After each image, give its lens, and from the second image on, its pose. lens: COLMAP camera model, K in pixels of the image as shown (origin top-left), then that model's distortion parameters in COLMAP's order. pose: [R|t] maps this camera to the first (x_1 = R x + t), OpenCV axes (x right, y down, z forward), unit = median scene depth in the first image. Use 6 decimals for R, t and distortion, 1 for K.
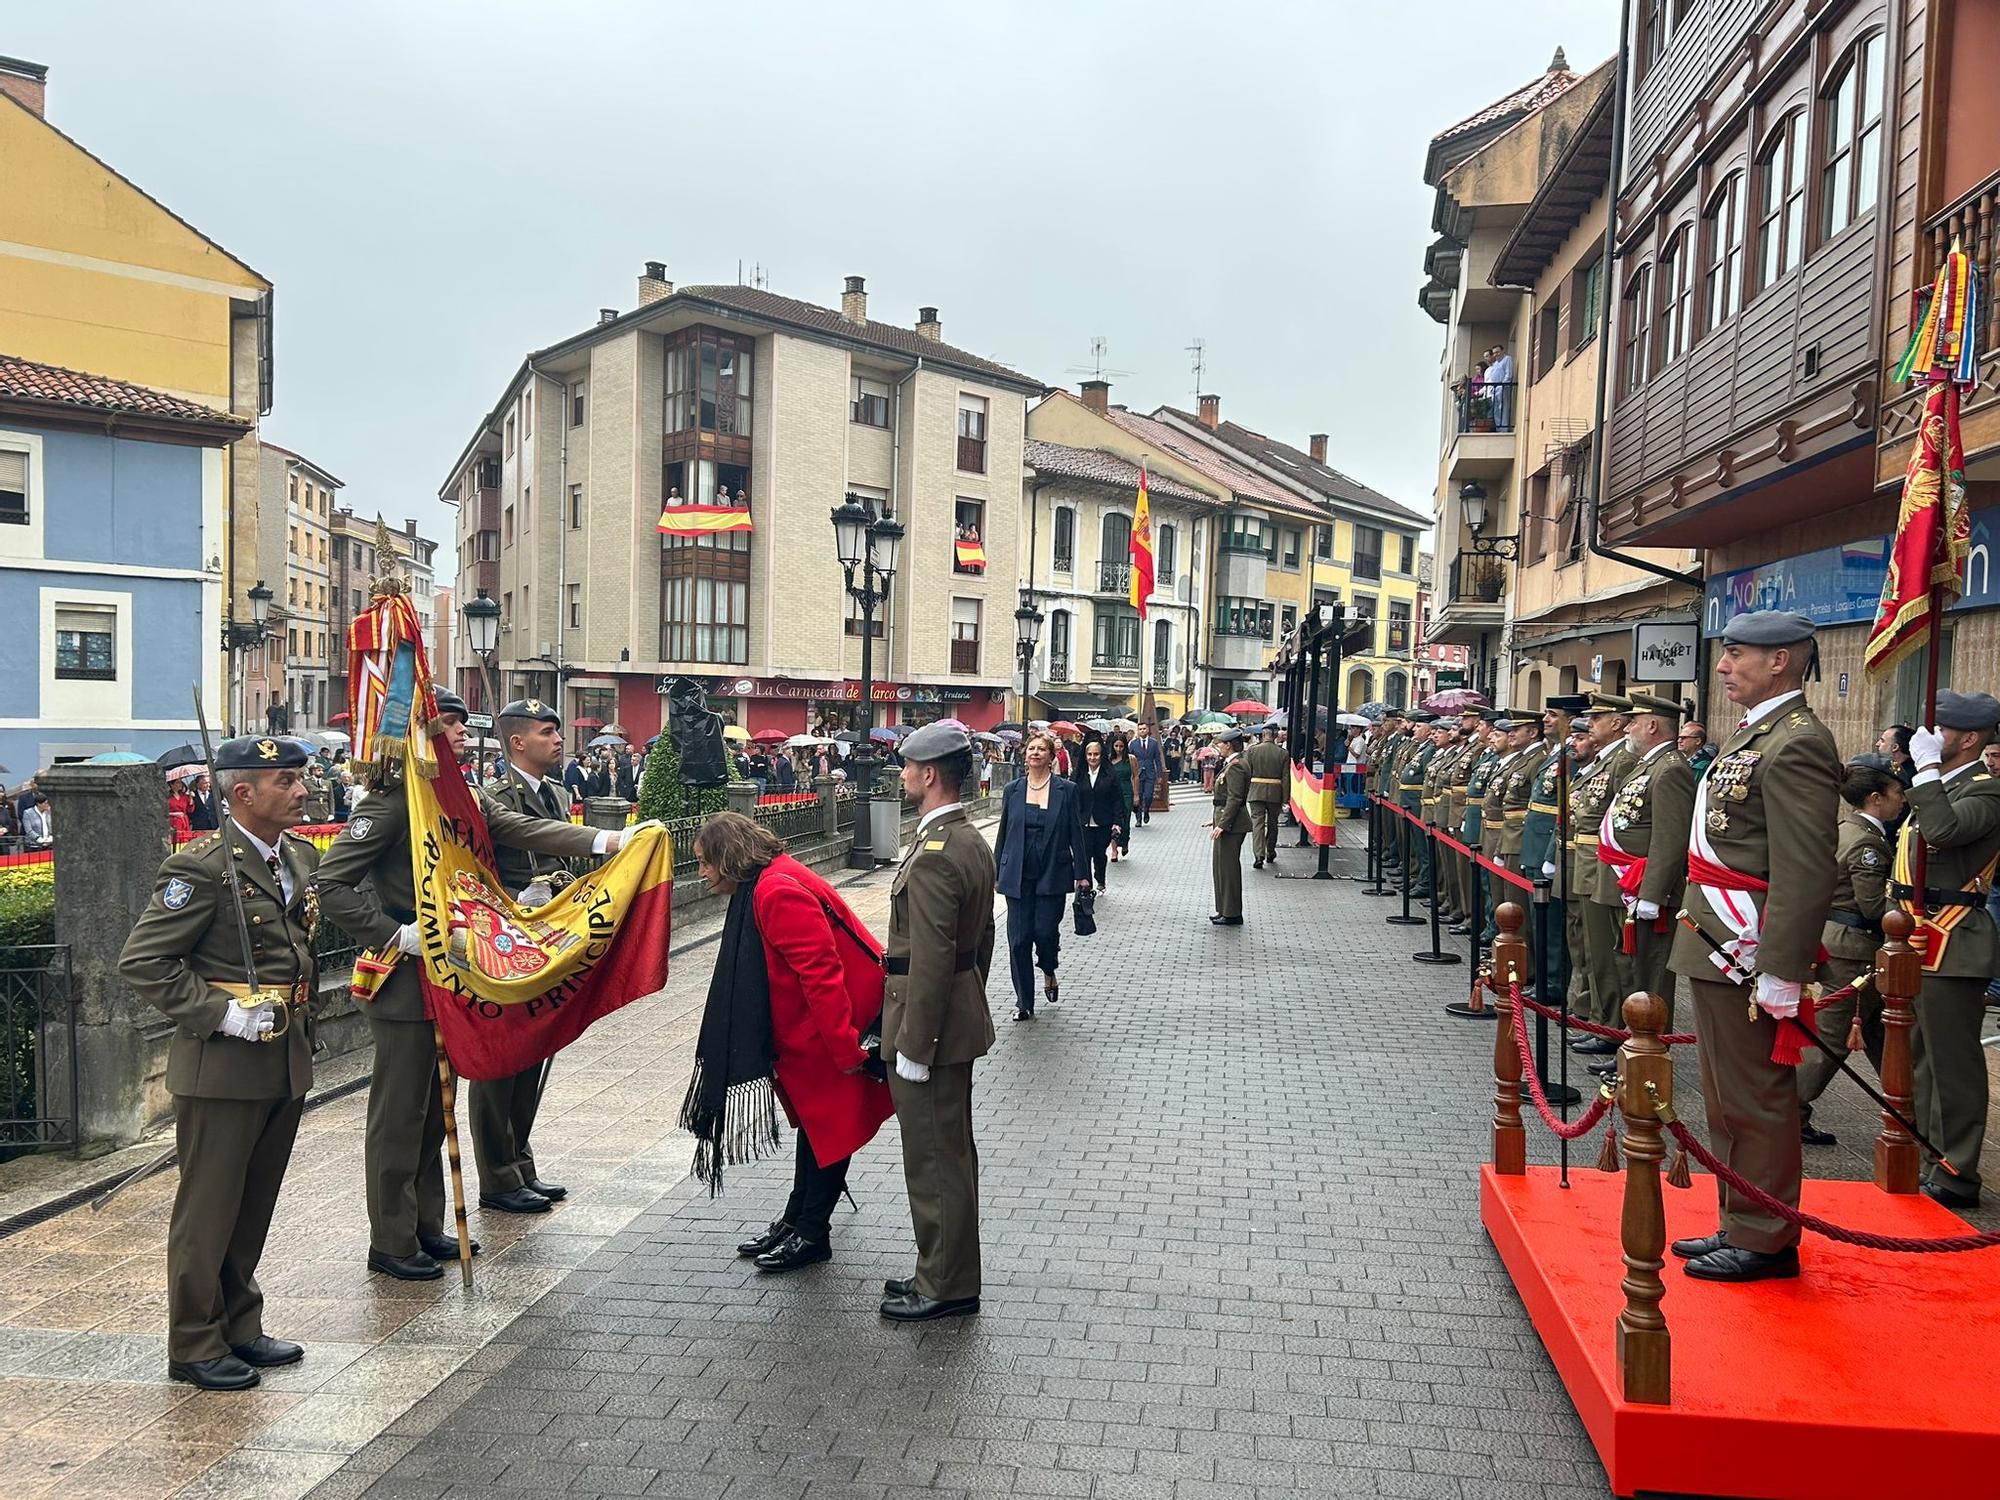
lens RADIAL K [[1493.0, 0, 984.9], [0, 1493.0, 773.2], [0, 0, 1]] dist [0.060395, -0.067818]
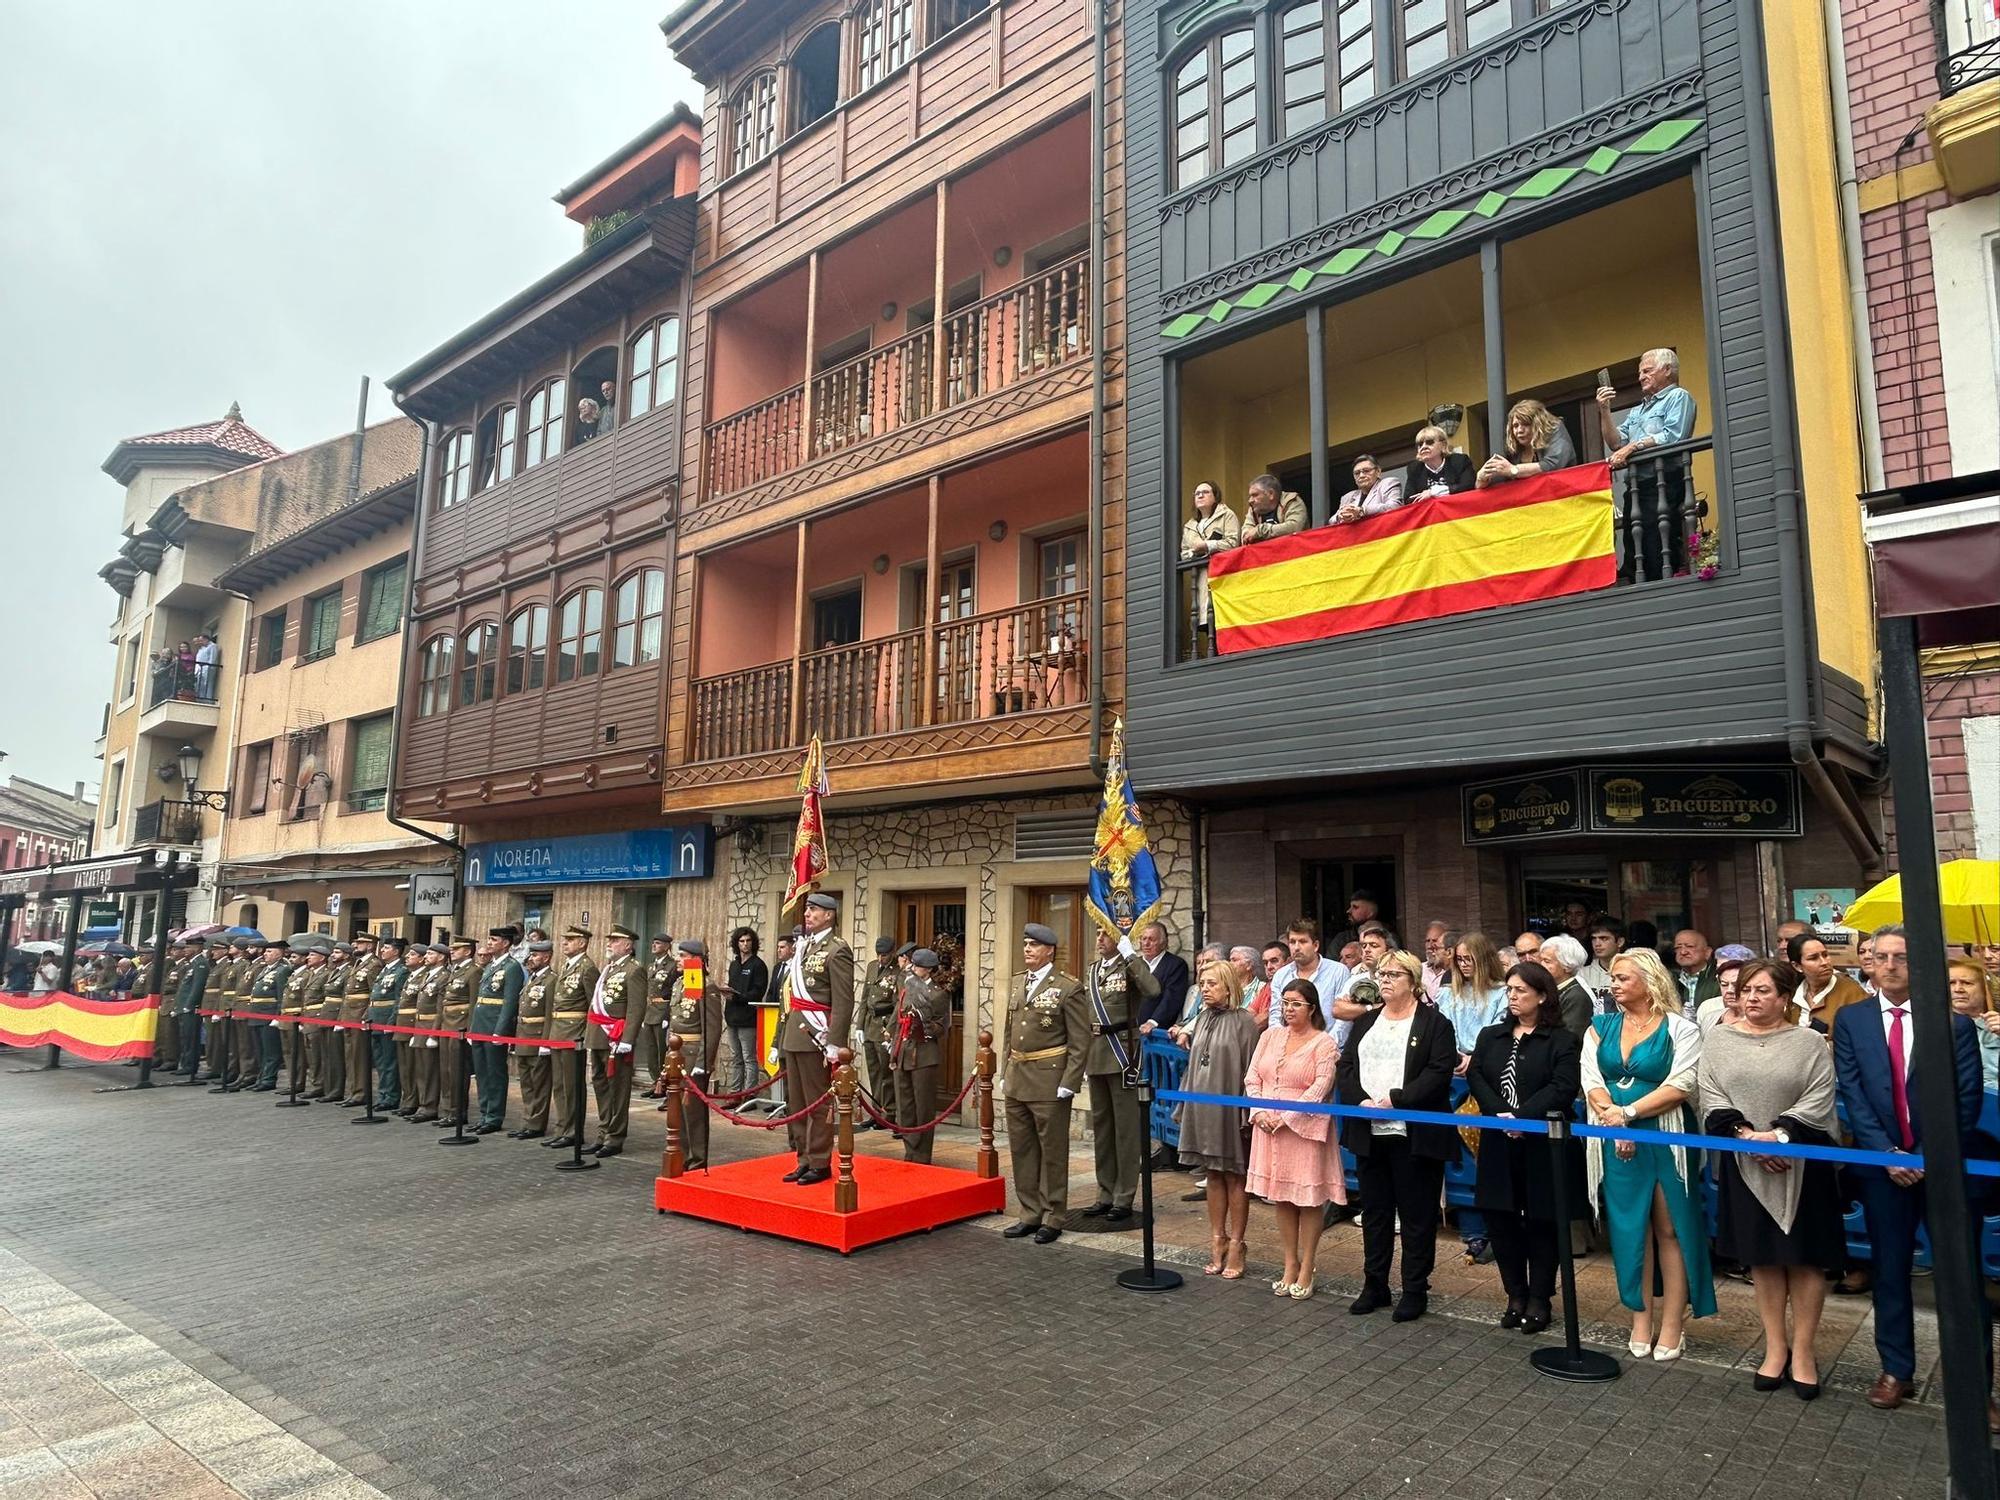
lens RADIAL K [[1261.3, 0, 995.4], [0, 1261.3, 747.3], [0, 0, 1]] dist [0.023629, -0.033034]
pose [[0.535048, 0.110731, 0.837533, -0.141450], [0.047969, 0.985792, -0.160977, 0.000202], [-0.843459, 0.126306, 0.522134, -0.044716]]
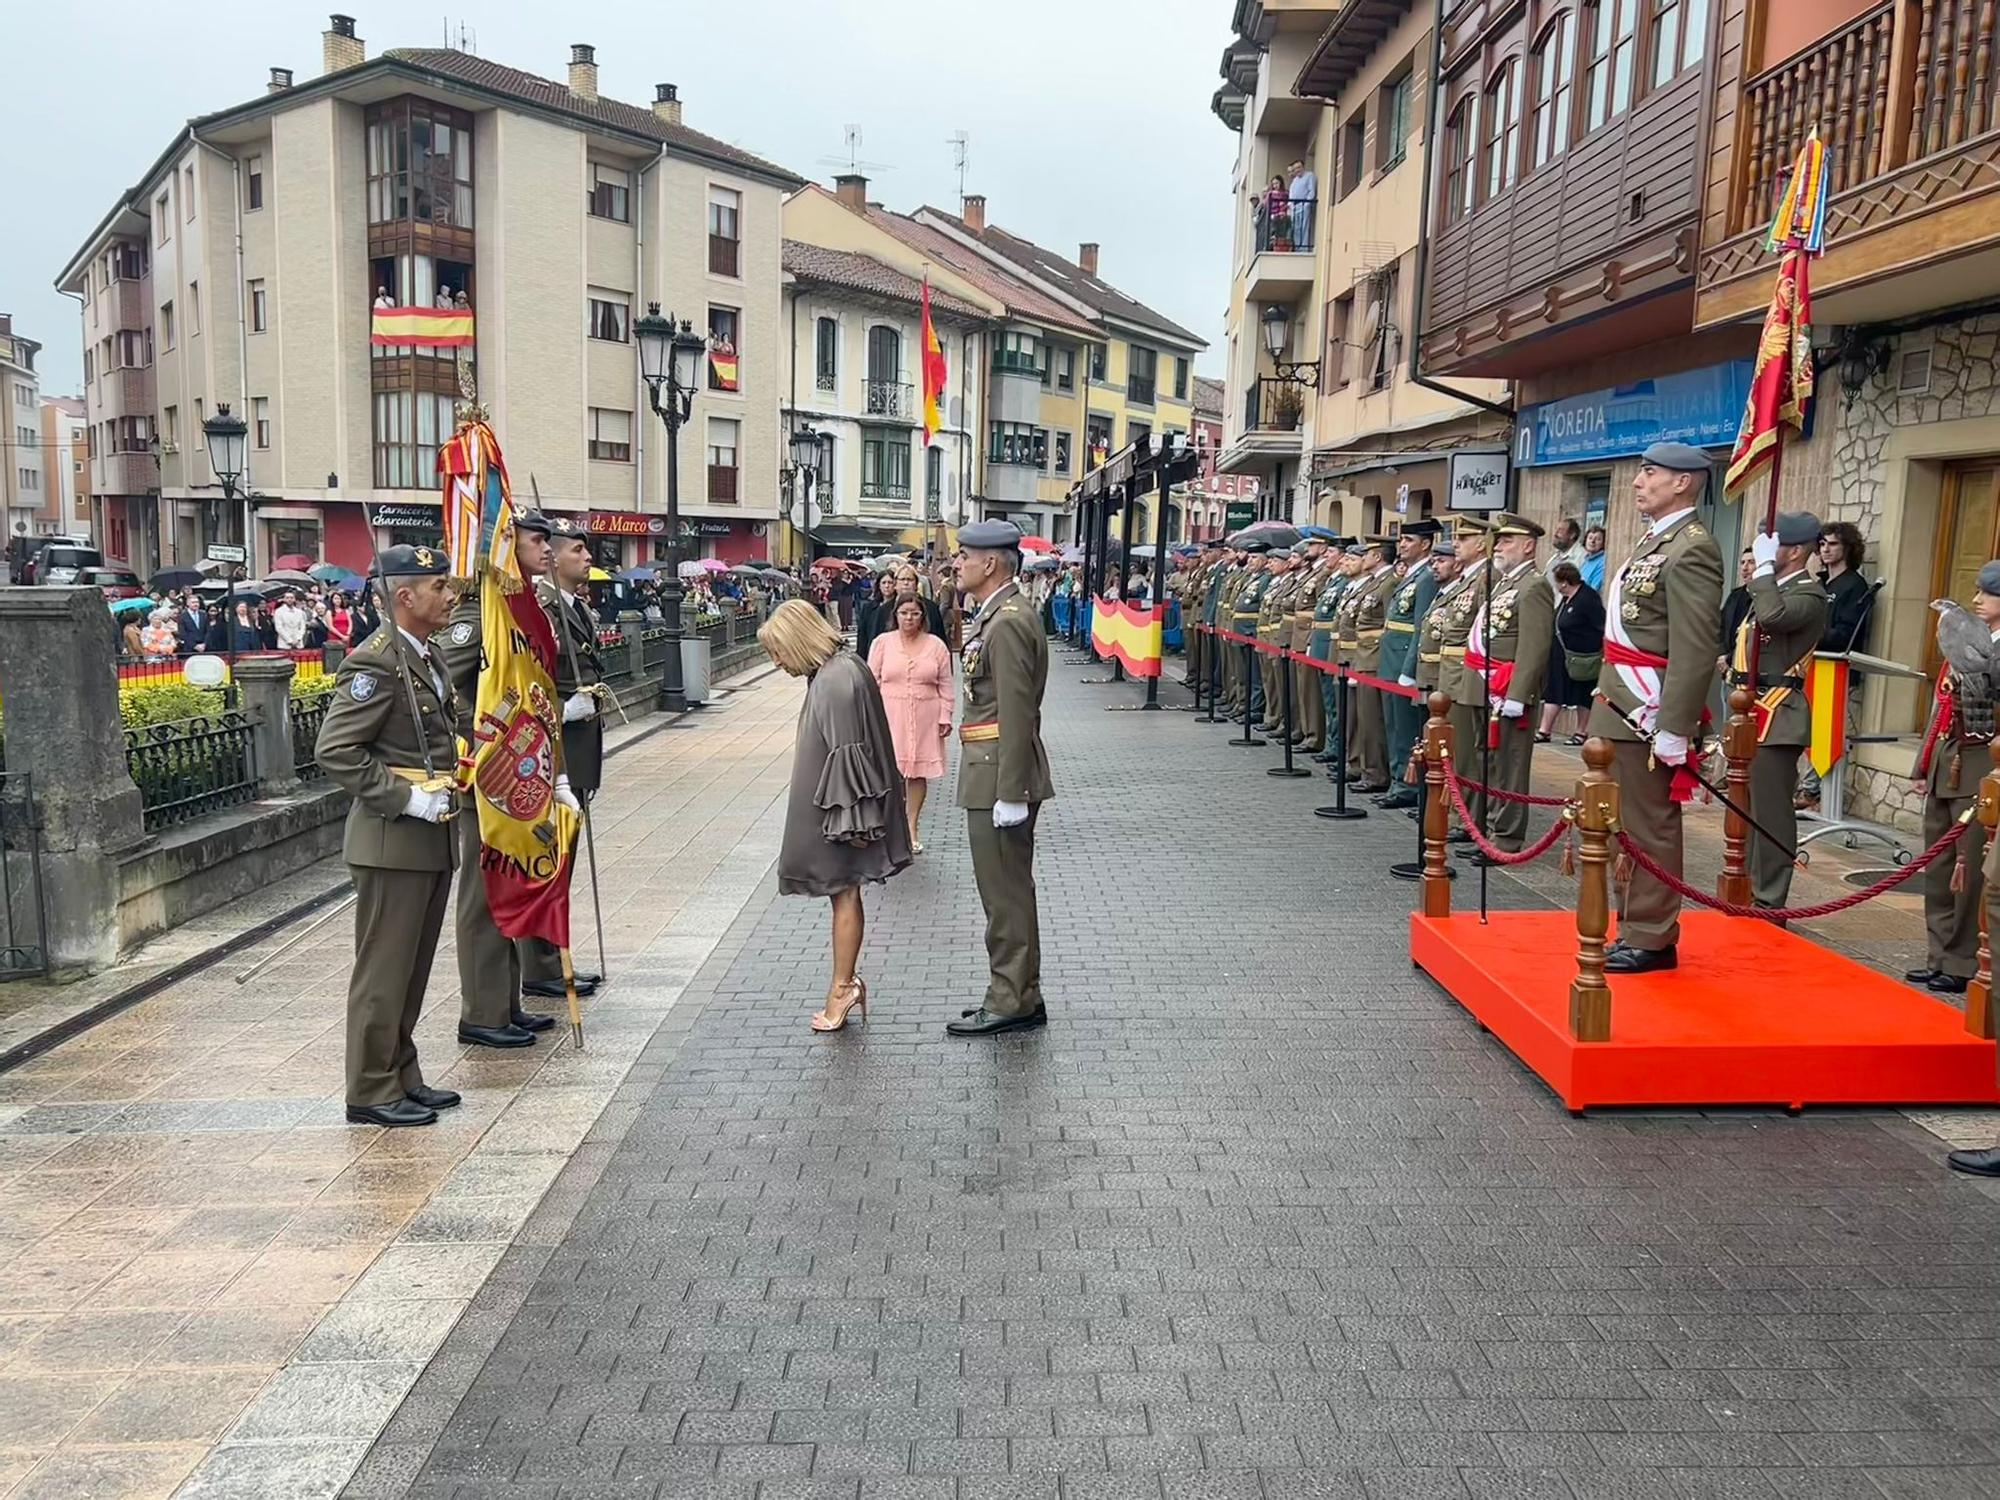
lens RADIAL K [[1646.4, 0, 989.5], [0, 1646.4, 753.3], [0, 0, 1]] dist [0.067599, -0.071436]
pose [[0.985701, -0.024244, 0.166751, -0.036125], [0.010435, 0.996479, 0.083193, 0.003732], [-0.168181, -0.080263, 0.982483, -0.037048]]
